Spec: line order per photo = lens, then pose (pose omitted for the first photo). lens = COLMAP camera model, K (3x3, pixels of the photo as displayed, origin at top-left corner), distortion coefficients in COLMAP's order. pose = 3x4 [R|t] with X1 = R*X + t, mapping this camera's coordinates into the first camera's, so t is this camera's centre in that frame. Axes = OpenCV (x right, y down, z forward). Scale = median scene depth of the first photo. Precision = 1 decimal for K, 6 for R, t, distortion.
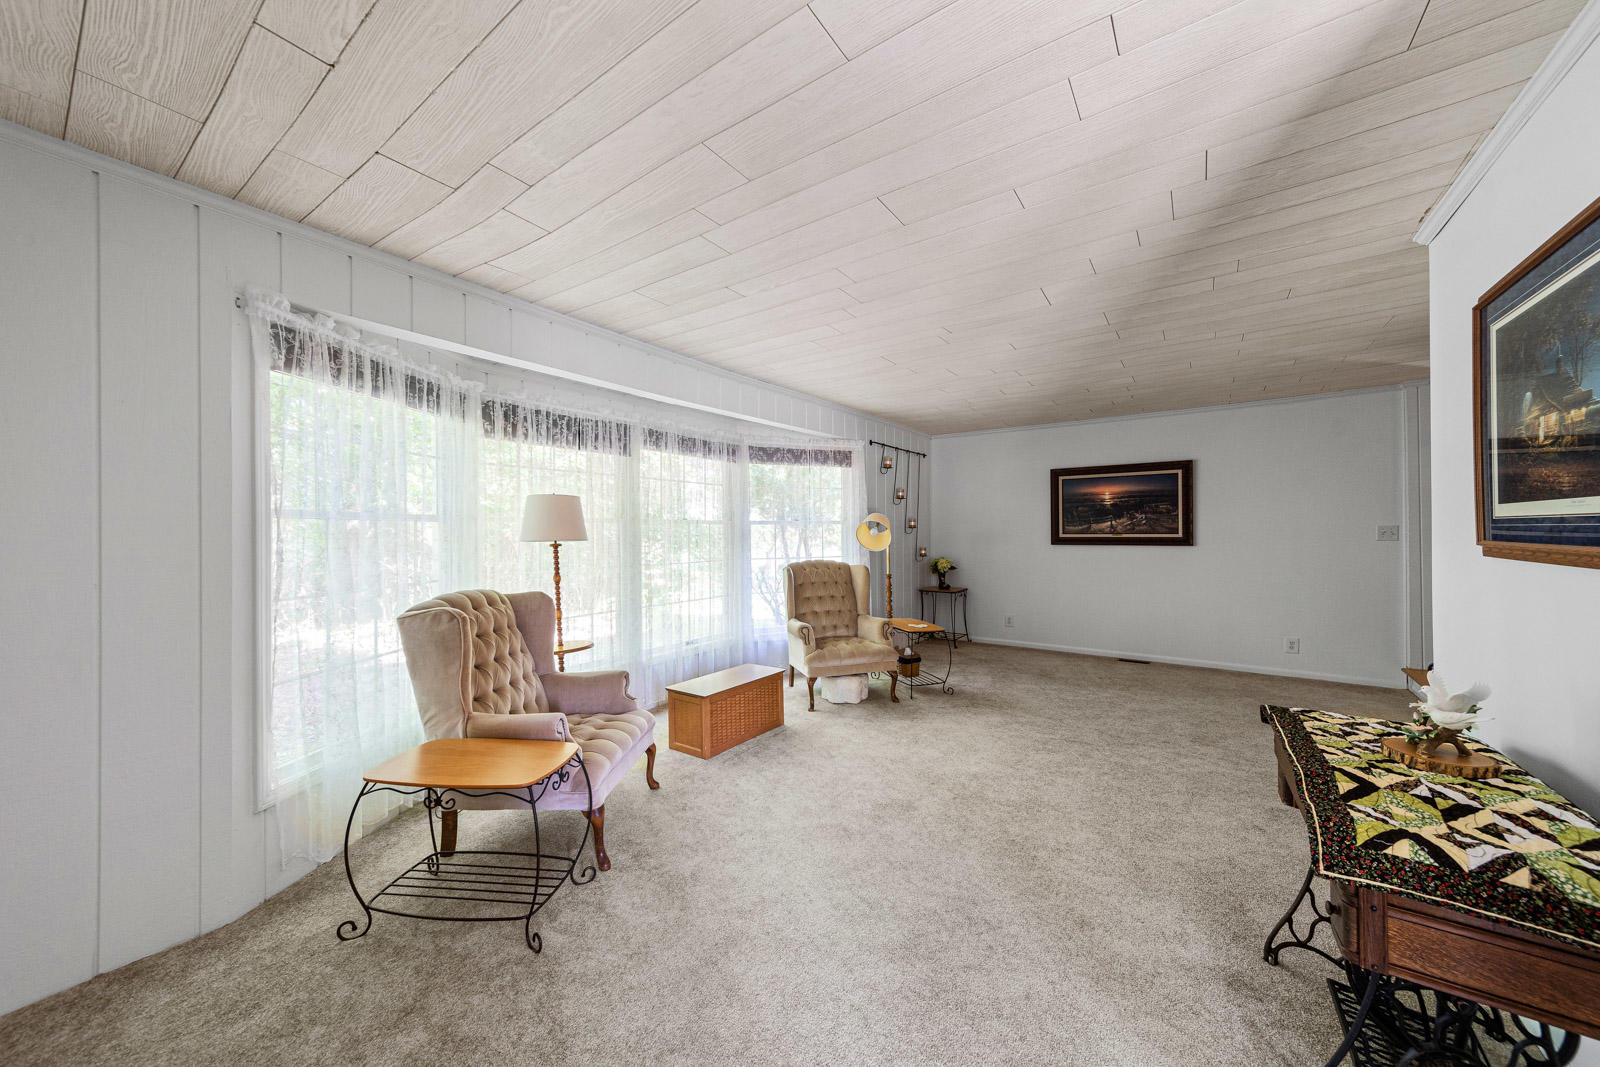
lens RADIAL K [[568.8, 0, 801.0], [0, 568.8, 527.9], [0, 0, 1]] dist [0.007094, -0.001205]
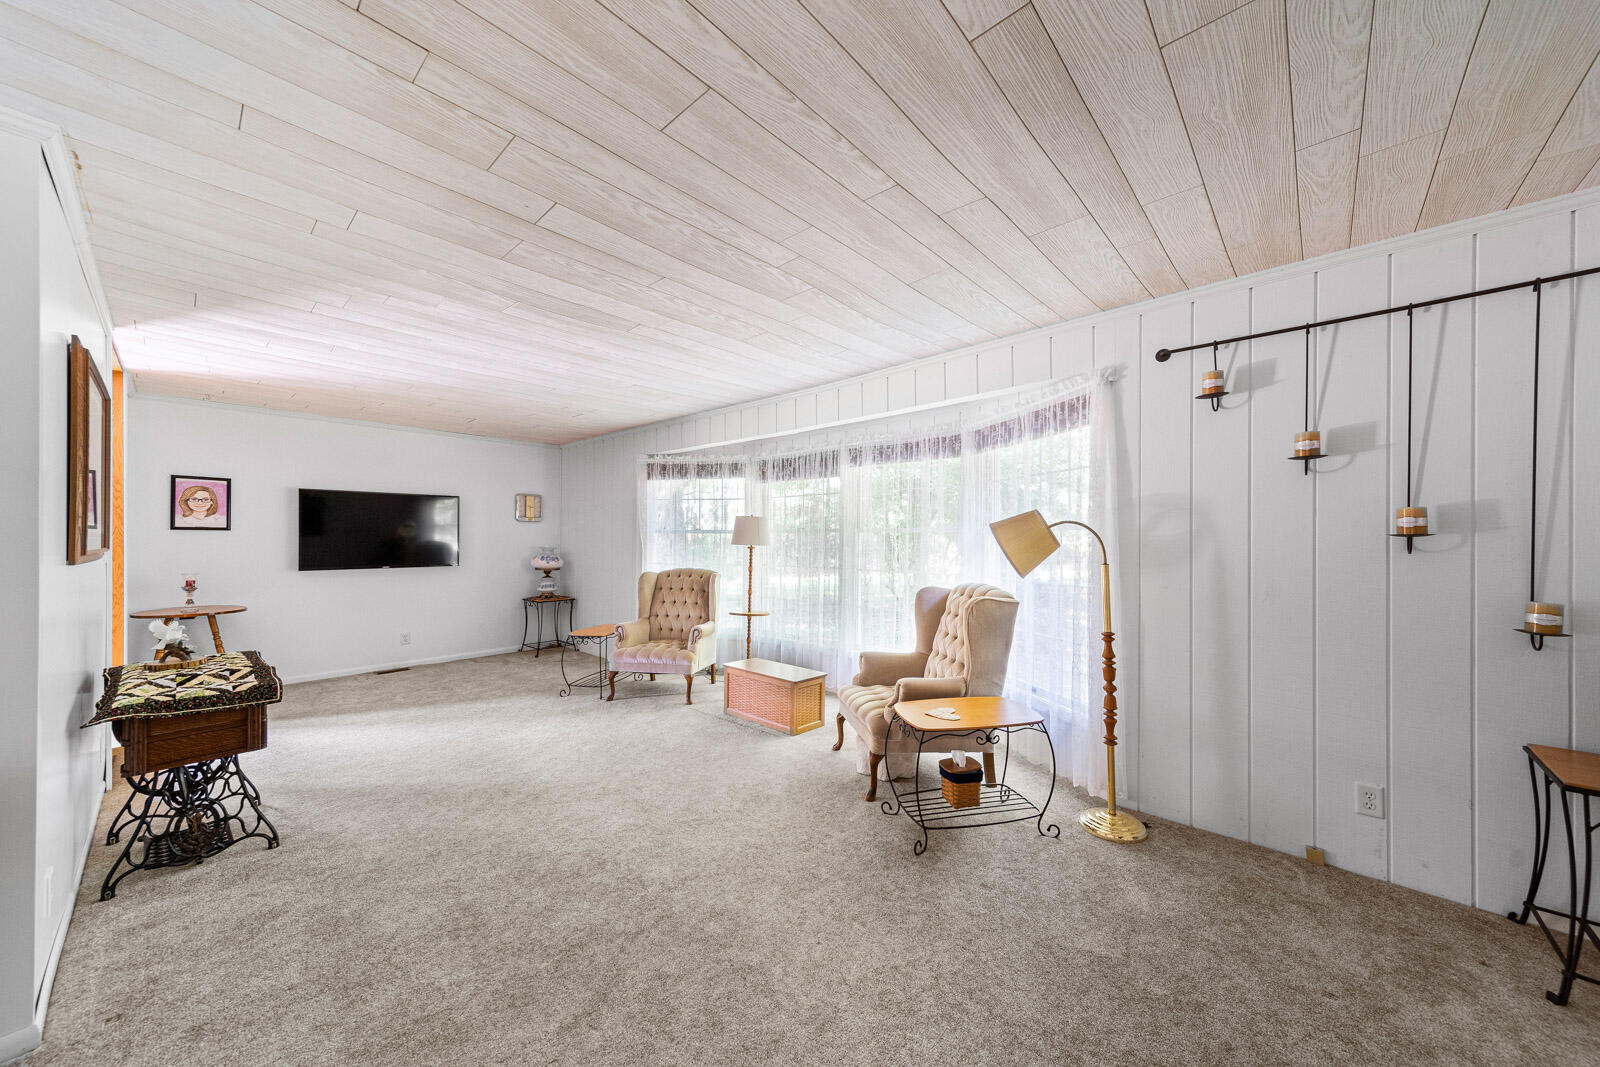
lens RADIAL K [[568.8, 0, 798.7], [0, 568.8, 538.1], [0, 0, 1]] dist [0.007094, -0.001205]
pose [[-0.121811, 0.002546, -0.992550, 0.831419], [0.002606, 0.999994, 0.002245, 0.000076], [0.992550, -0.002314, -0.121817, 0.990582]]
